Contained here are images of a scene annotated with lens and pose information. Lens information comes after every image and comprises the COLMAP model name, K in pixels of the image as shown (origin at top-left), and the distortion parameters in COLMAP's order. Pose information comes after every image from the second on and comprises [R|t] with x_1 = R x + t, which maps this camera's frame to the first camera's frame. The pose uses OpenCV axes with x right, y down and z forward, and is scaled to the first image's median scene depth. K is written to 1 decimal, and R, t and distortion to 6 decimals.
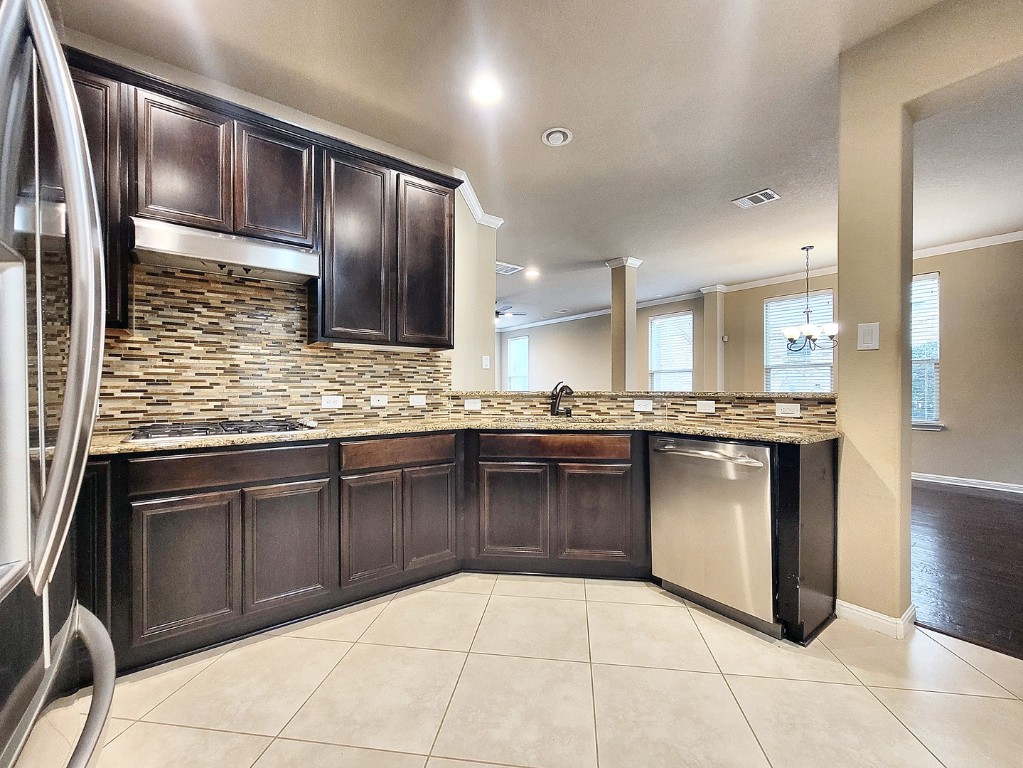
lens RADIAL K [[429.7, 0, 526.0], [0, 429.7, 387.3], [0, 0, 1]] dist [-0.000751, 0.000371]
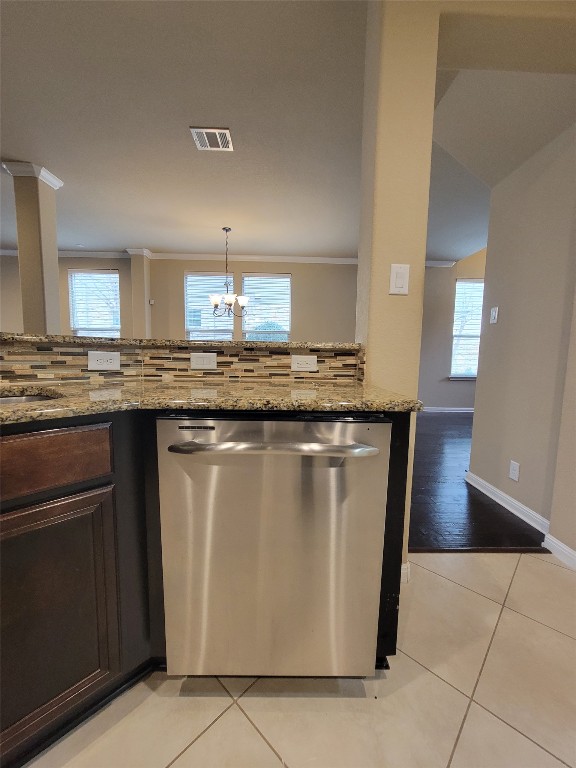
lens RADIAL K [[313.3, 0, 288.0], [0, 313.3, 384.0], [0, 0, 1]] dist [-0.001959, -0.000110]
pose [[0.613068, -0.065227, 0.787333, 0.095231], [-0.016424, 0.995318, 0.095246, 0.033630], [-0.789860, -0.071323, 0.609126, 0.612408]]
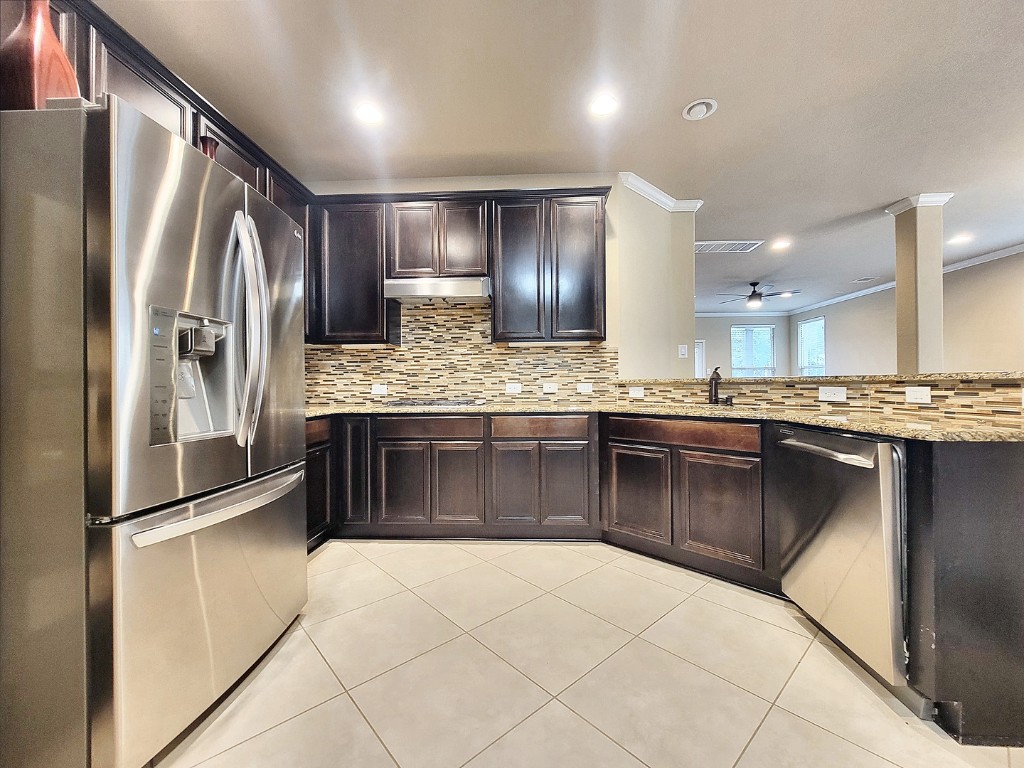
lens RADIAL K [[430.1, 0, 526.5], [0, 430.1, 387.3], [0, 0, 1]] dist [-0.000751, 0.000371]
pose [[0.758369, -0.004149, -0.651813, 0.424456], [0.008923, 0.999952, 0.004016, 0.025888], [0.651765, -0.008862, 0.758369, 0.033986]]
